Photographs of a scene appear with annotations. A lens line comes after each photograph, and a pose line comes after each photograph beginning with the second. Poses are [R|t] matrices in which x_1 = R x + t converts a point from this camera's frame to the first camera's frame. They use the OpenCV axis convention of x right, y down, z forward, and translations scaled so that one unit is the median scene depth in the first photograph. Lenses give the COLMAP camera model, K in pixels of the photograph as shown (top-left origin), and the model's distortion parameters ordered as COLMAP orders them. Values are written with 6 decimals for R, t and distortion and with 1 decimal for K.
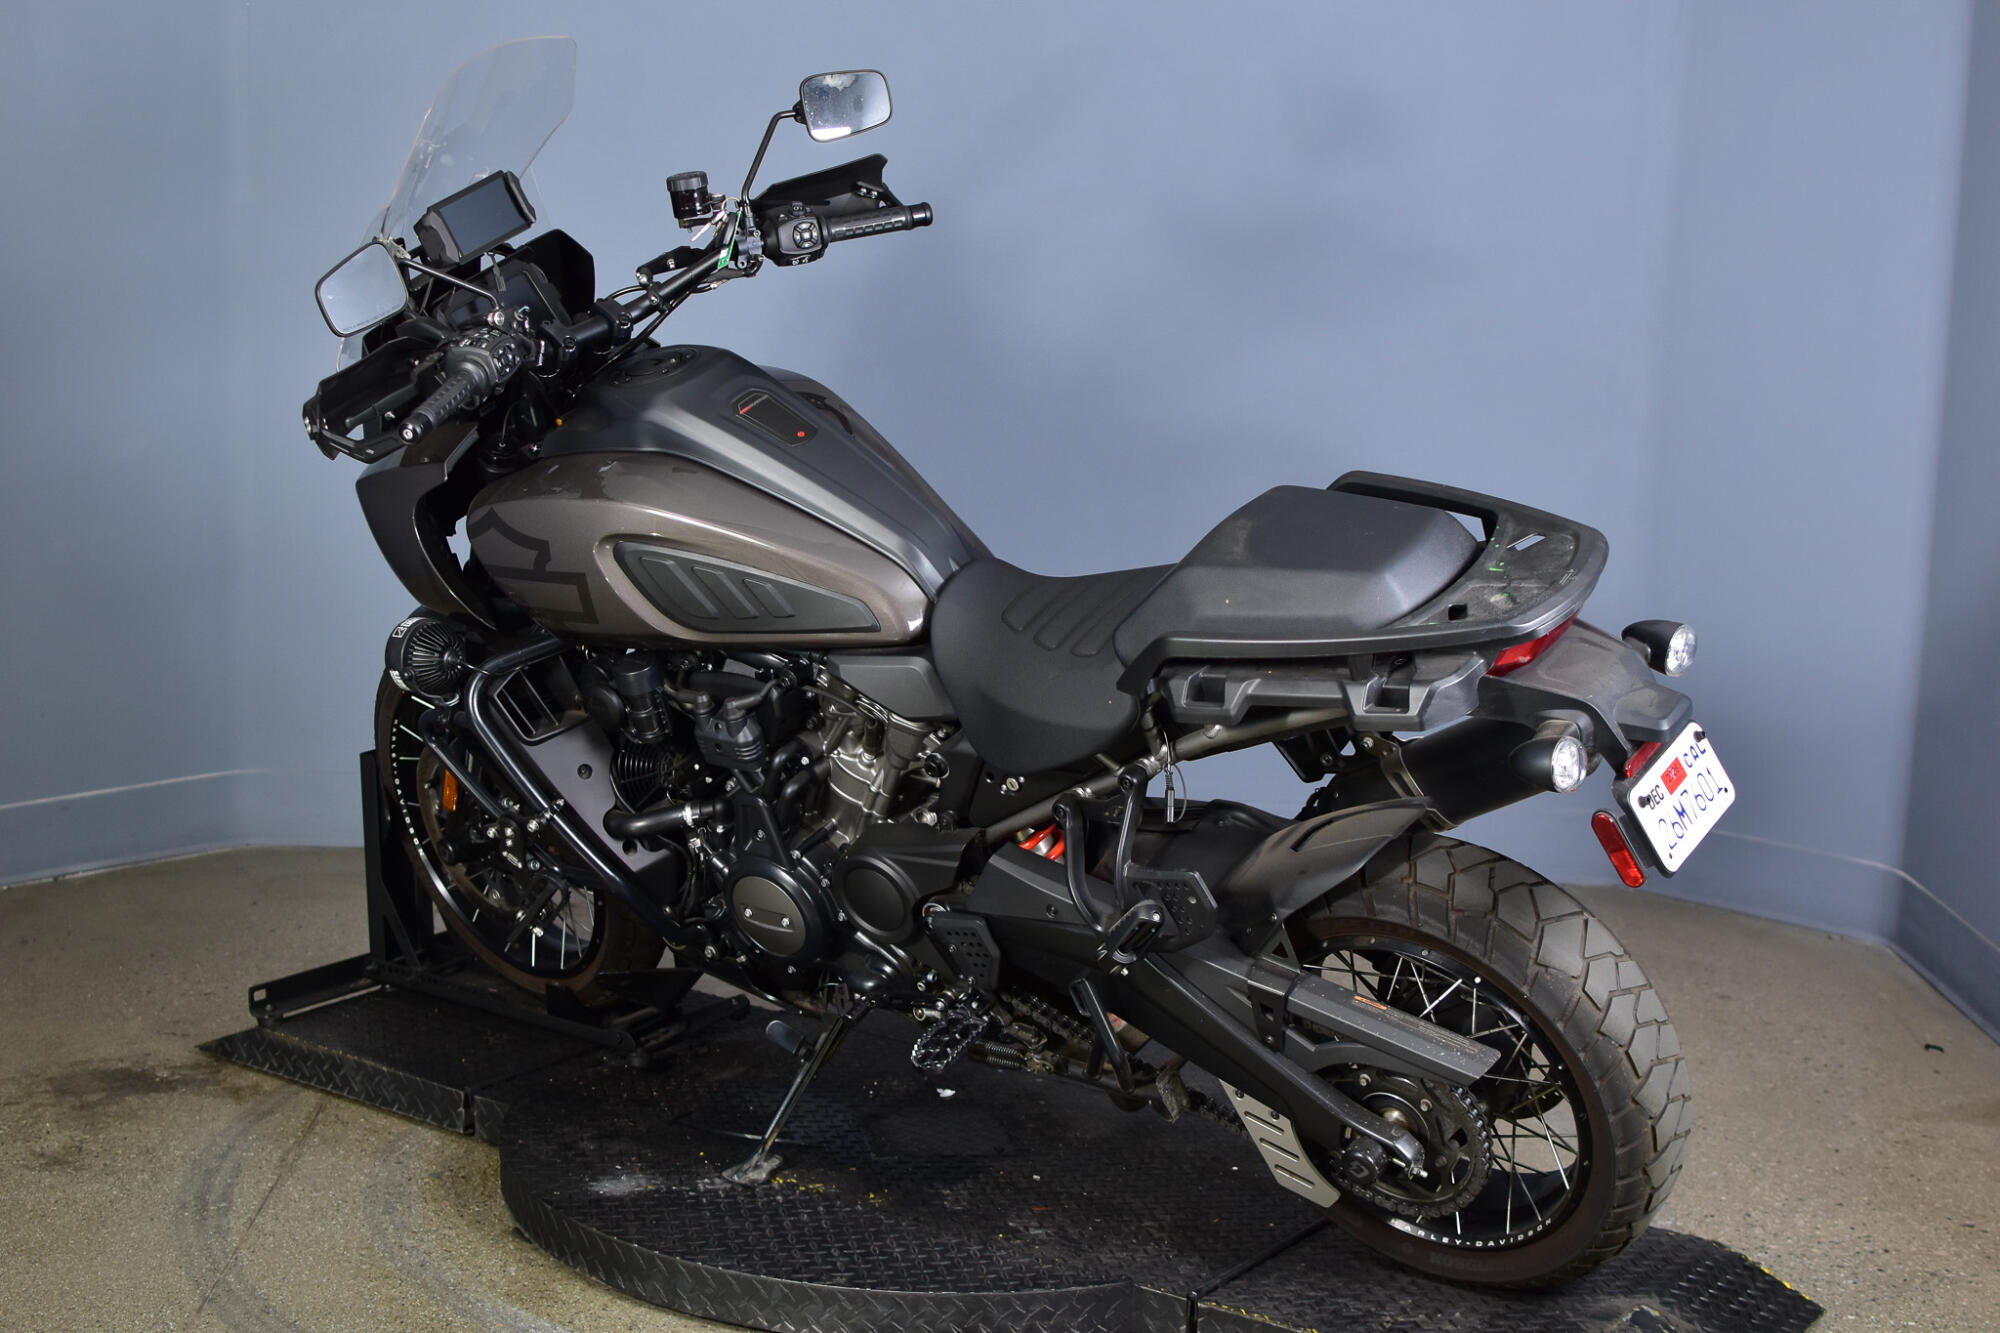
lens RADIAL K [[3039.7, 0, 993.6], [0, 3039.7, 654.8], [0, 0, 1]] dist [-0.146684, 0.000000]
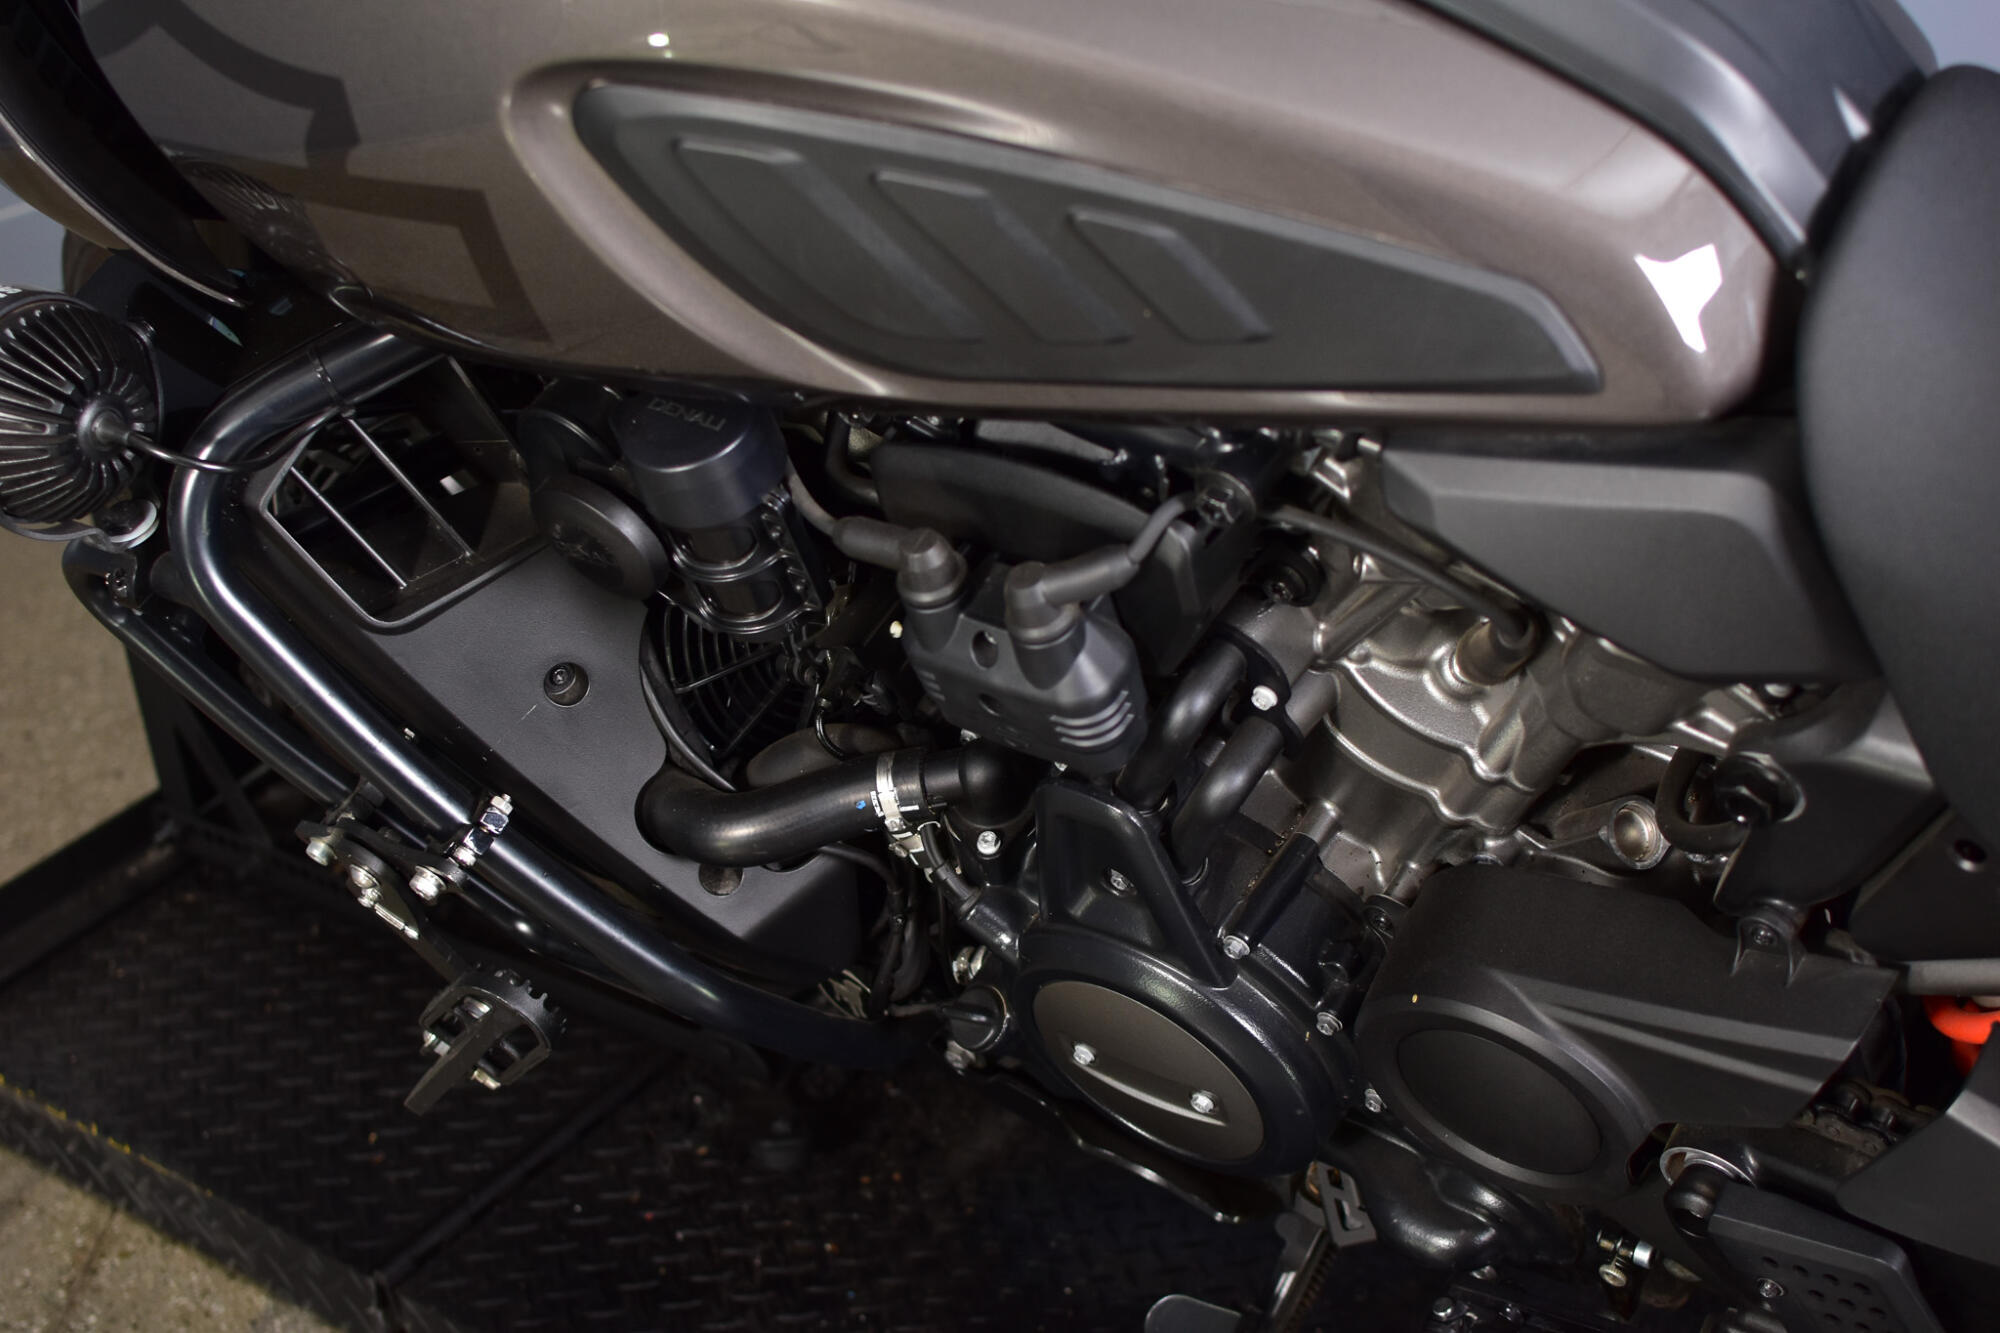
lens RADIAL K [[3039.7, 0, 1007.4], [0, 3039.7, 670.0], [0, 0, 1]] dist [-0.146684, 0.000000]
pose [[0.997963, -0.056345, -0.029909, -0.070898], [0.062975, 0.944940, 0.321127, -0.062334], [0.010168, -0.322357, 0.946564, 0.635001]]
